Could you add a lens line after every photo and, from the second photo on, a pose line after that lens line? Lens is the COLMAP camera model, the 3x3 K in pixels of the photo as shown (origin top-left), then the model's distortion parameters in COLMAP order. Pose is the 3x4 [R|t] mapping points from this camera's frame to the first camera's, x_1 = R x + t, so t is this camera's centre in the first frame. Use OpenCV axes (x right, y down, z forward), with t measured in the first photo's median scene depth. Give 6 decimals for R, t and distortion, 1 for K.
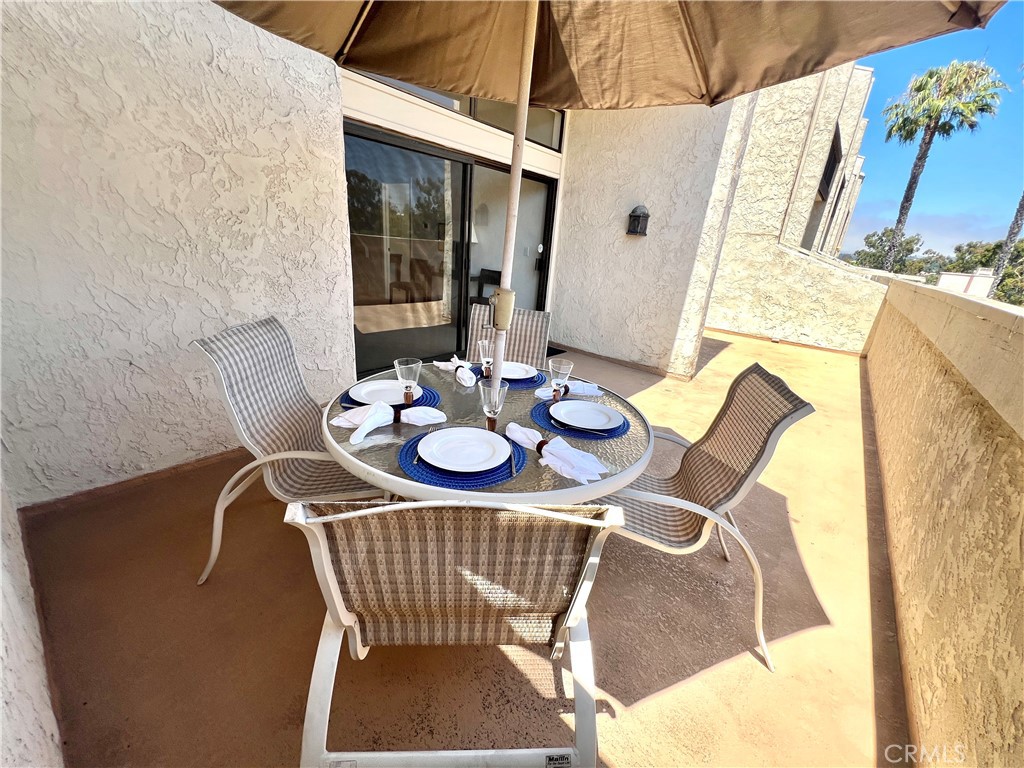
lens RADIAL K [[411.9, 0, 511.9], [0, 411.9, 384.1], [0, 0, 1]] dist [-0.002673, 0.000283]
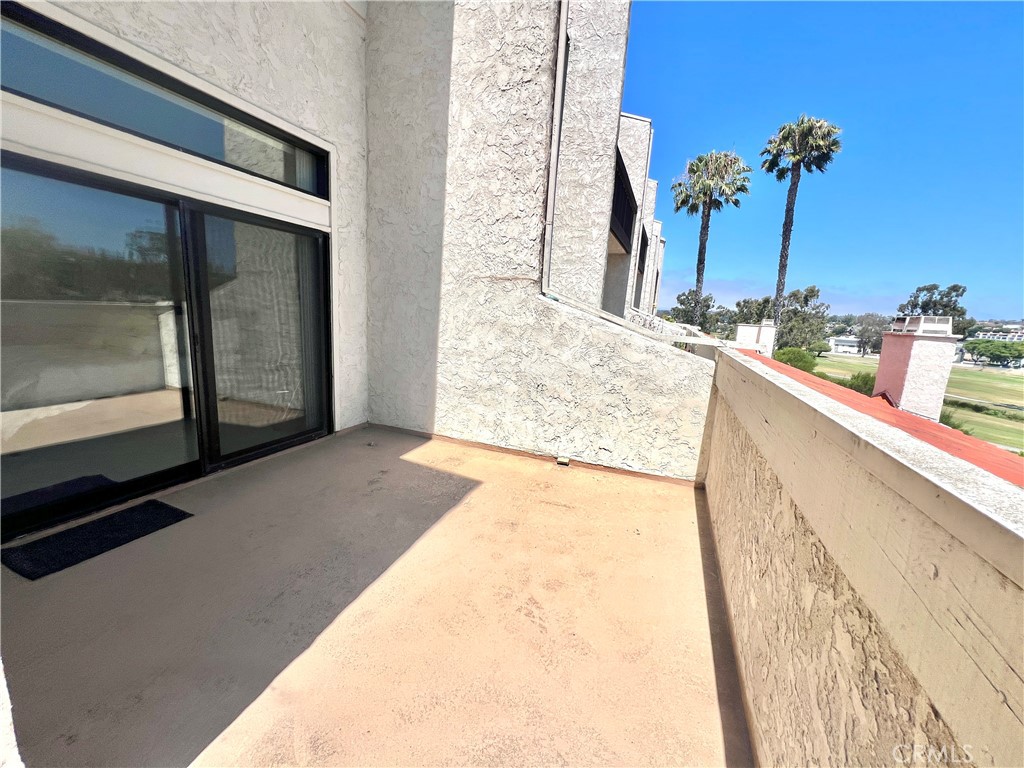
lens RADIAL K [[411.9, 0, 511.3], [0, 411.9, 384.7], [0, 0, 1]] dist [-0.002673, 0.000283]
pose [[0.953172, -0.075610, 0.292823, 0.423573], [0.116297, 0.985429, -0.124115, -0.148556], [-0.279172, 0.152357, 0.948077, 0.481175]]
